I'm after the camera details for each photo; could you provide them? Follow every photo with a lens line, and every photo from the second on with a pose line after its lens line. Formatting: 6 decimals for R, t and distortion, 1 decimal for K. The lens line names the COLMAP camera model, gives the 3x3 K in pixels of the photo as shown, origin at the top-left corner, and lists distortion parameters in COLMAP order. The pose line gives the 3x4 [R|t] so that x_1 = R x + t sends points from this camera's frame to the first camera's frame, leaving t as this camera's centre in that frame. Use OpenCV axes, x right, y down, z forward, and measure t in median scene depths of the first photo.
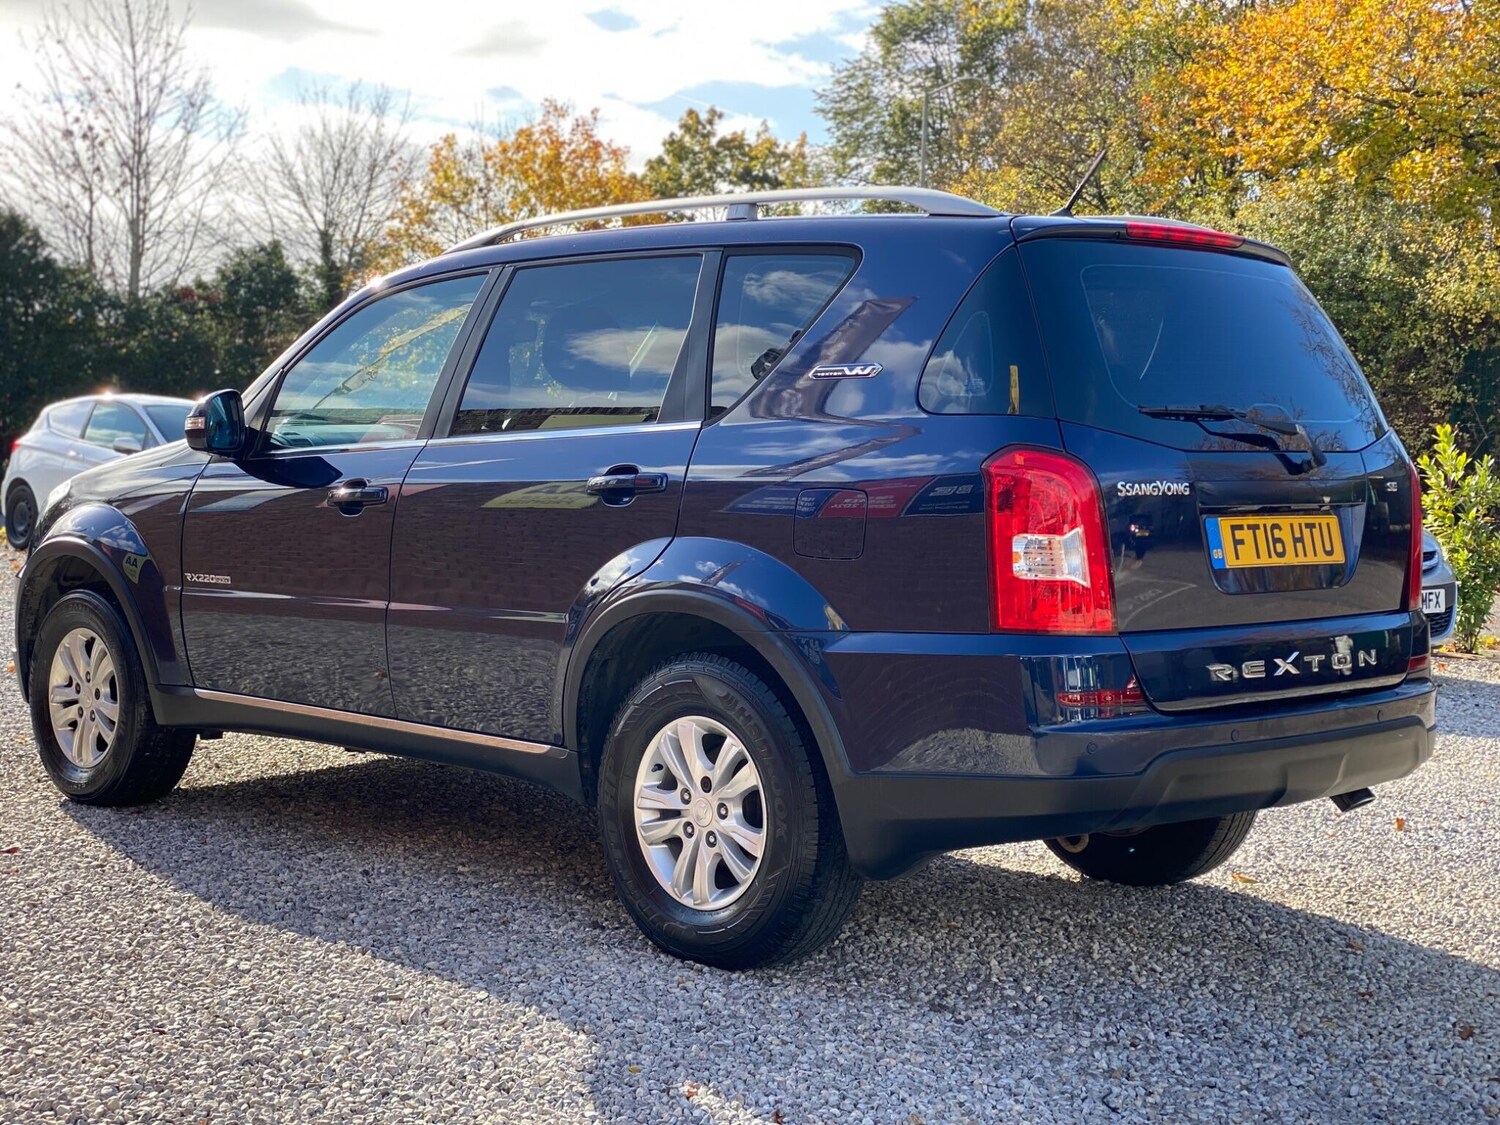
lens RADIAL K [[2596.6, 0, 699.8], [0, 2596.6, 565.2], [0, 0, 1]] dist [0.066940, 0.215589]
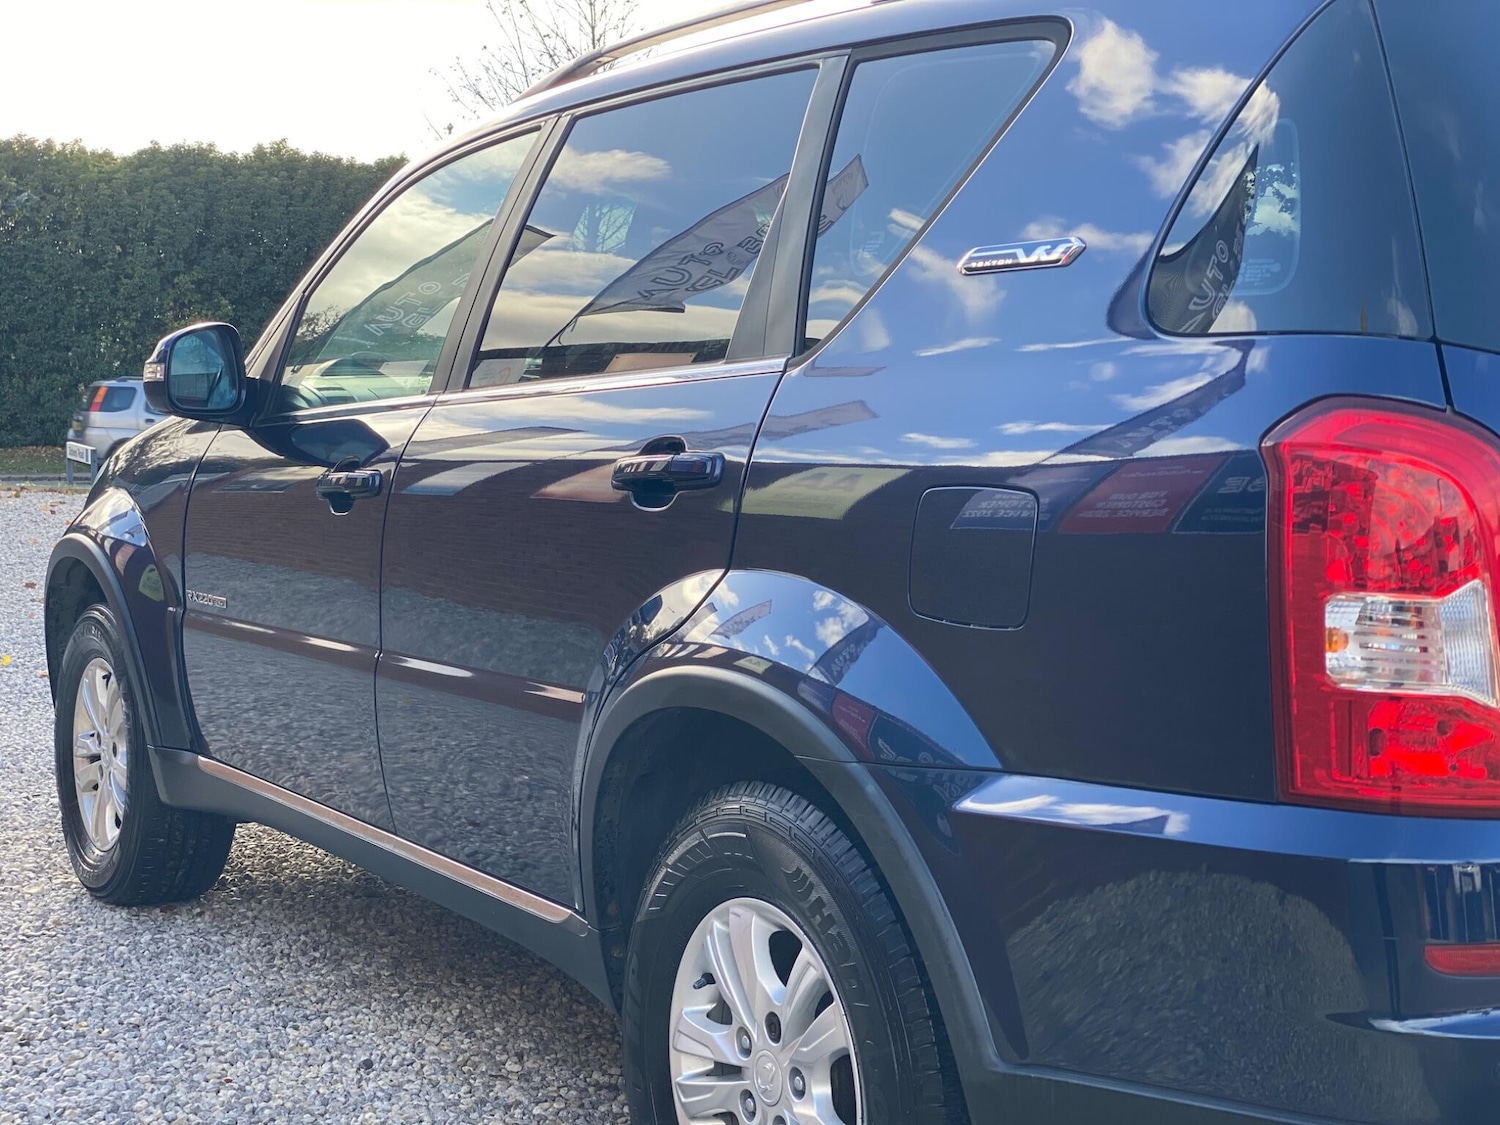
lens RADIAL K [[2474.1, 0, 664.4], [0, 2474.1, 511.2], [0, 0, 1]] dist [0.197325, 0.024859]
pose [[0.975191, 0.014263, -0.220904, 0.091689], [-0.015961, 0.999855, -0.005904, -0.019167], [0.220787, 0.009283, 0.975278, 0.477410]]
